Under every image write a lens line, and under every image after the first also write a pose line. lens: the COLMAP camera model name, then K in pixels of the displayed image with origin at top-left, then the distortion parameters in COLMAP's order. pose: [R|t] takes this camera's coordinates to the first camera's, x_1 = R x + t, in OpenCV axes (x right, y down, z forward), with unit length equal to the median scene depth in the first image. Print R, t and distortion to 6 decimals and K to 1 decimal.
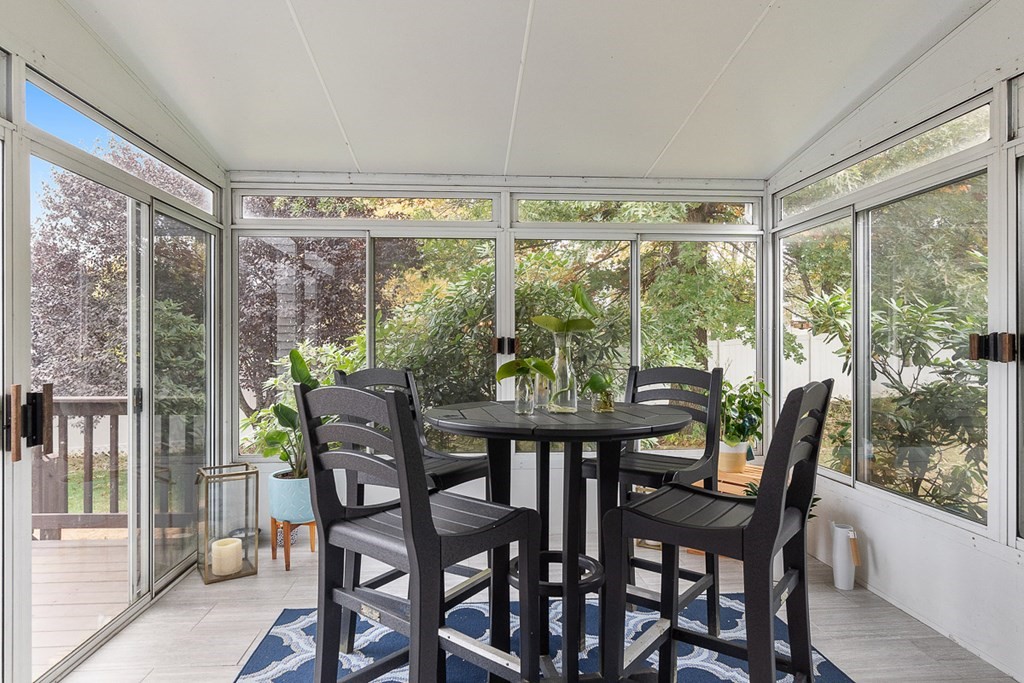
lens RADIAL K [[612.2, 0, 501.7], [0, 612.2, 339.2], [0, 0, 1]] dist [-0.001132, 0.003992]
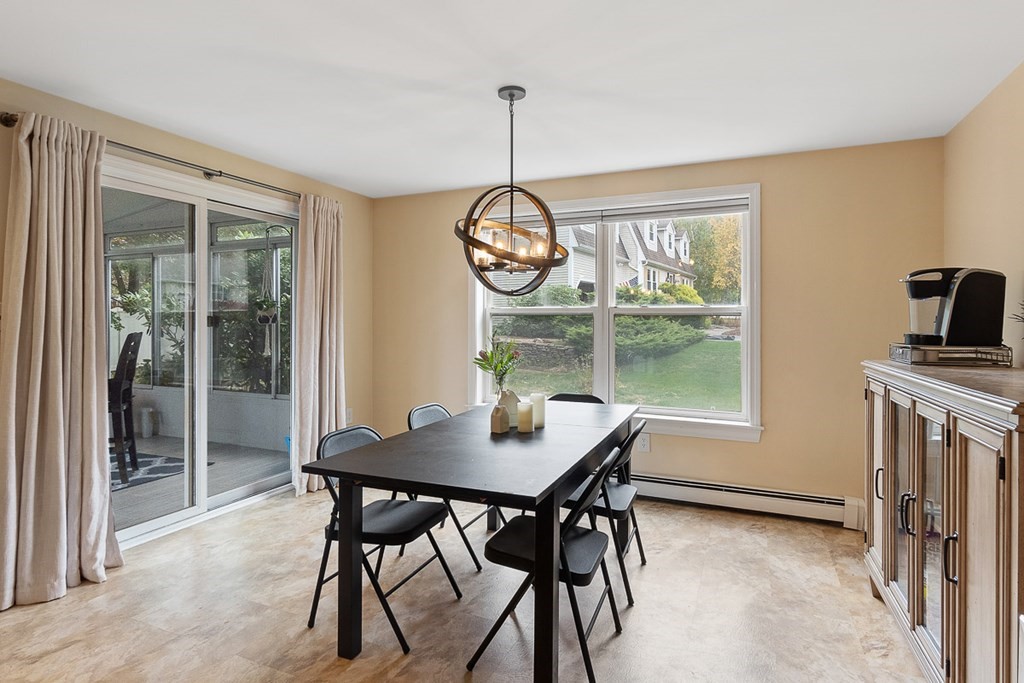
lens RADIAL K [[539.9, 0, 522.5], [0, 539.9, 322.5], [0, 0, 1]] dist [0.006067, -0.002426]
pose [[0.442519, -0.005667, 0.896741, -0.488527], [-0.008218, 0.999912, 0.010374, -0.013090], [-0.896722, -0.011960, 0.442433, -0.889994]]
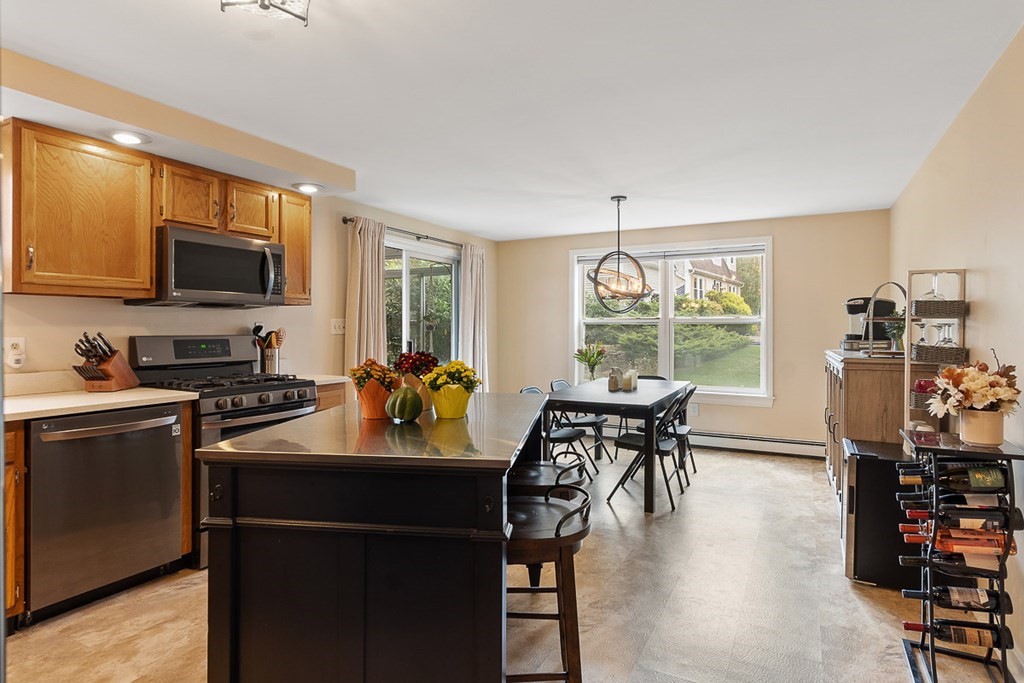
lens RADIAL K [[570.6, 0, 524.0], [0, 570.6, 329.2], [0, 0, 1]] dist [-0.003210, -0.000388]
pose [[0.497011, -0.006400, 0.867721, -1.178557], [-0.003381, 0.999951, 0.009312, -0.016229], [-0.867738, -0.007562, 0.496964, -1.042708]]
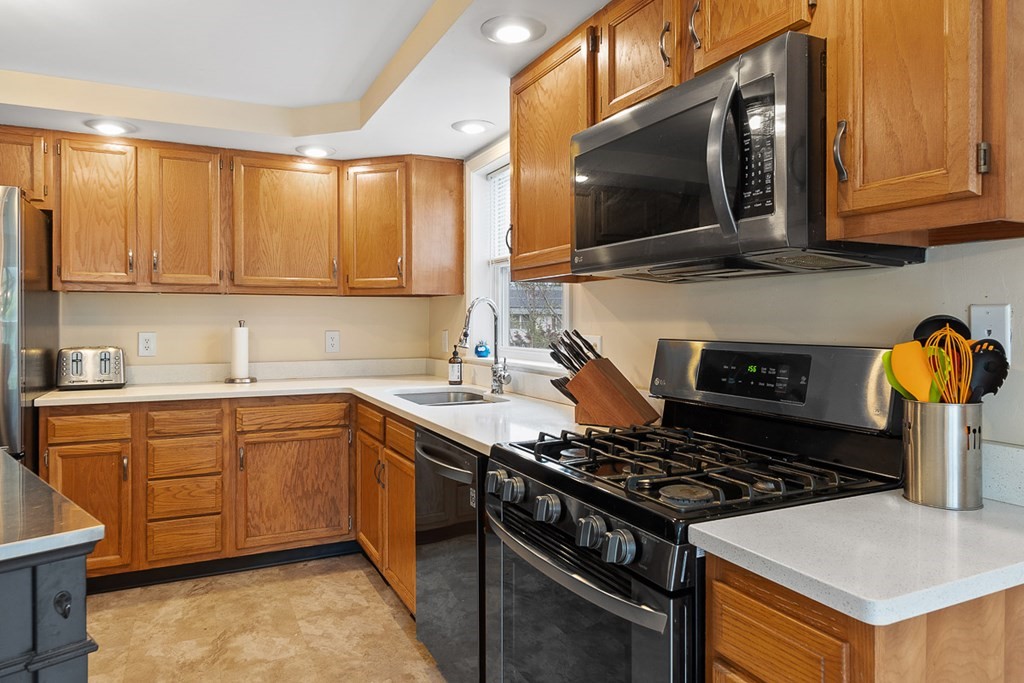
lens RADIAL K [[657.6, 0, 511.8], [0, 657.6, 324.6], [0, 0, 1]] dist [-0.004224, -0.007896]
pose [[0.379701, -0.002519, -0.925106, -0.124386], [0.008365, 0.999965, 0.000711, -0.007906], [0.925071, -0.008008, 0.379709, -0.337470]]
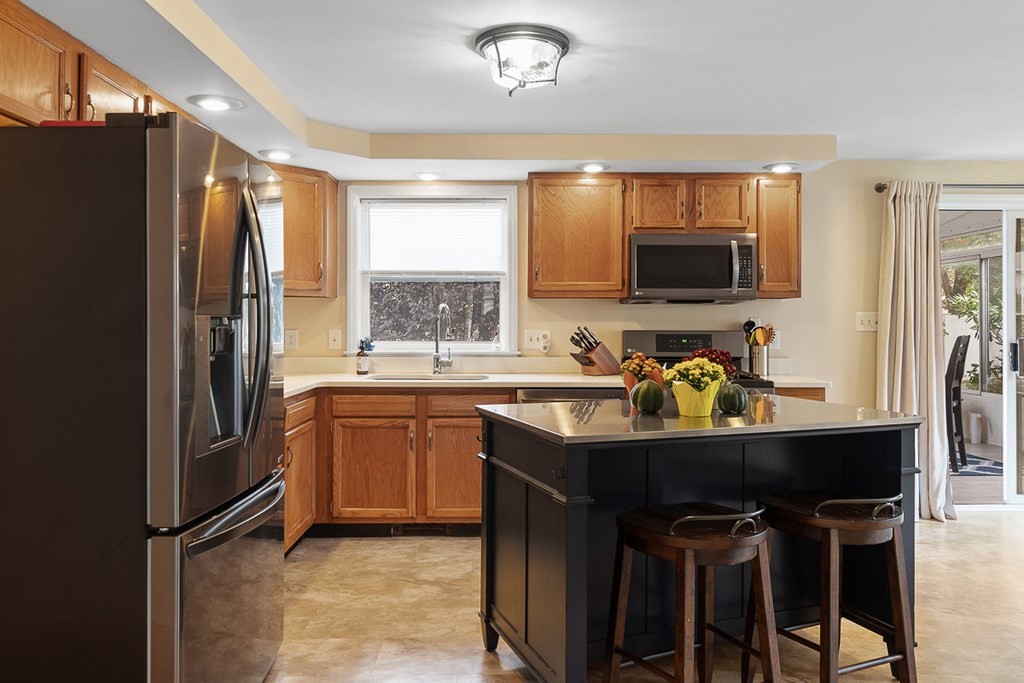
lens RADIAL K [[764.8, 0, 499.1], [0, 764.8, 318.3], [0, 0, 1]] dist [0.001216, 0.015274]
pose [[0.998632, -0.004219, -0.052112, -0.826248], [0.004339, 0.999988, 0.002180, -0.021256], [0.052102, -0.002403, 0.998639, -1.514859]]
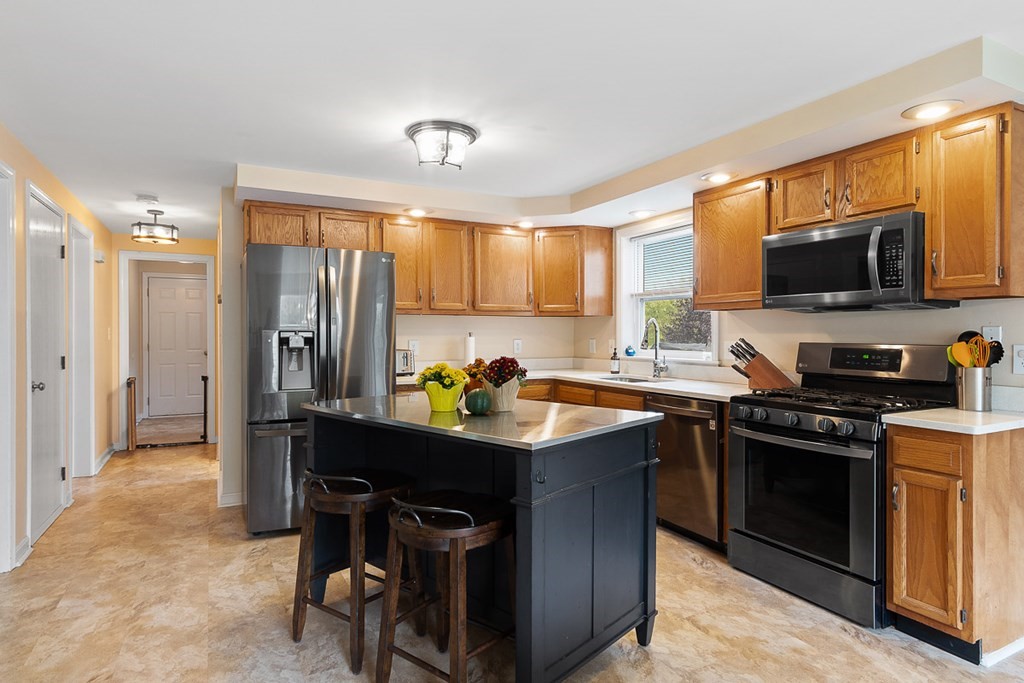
lens RADIAL K [[570.6, 0, 513.3], [0, 570.6, 338.8], [0, 0, 1]] dist [-0.003210, -0.000388]
pose [[0.412670, 0.002781, -0.910876, 0.072302], [0.008824, 0.999936, 0.007051, -0.011146], [0.910838, -0.010948, 0.412620, -0.866076]]
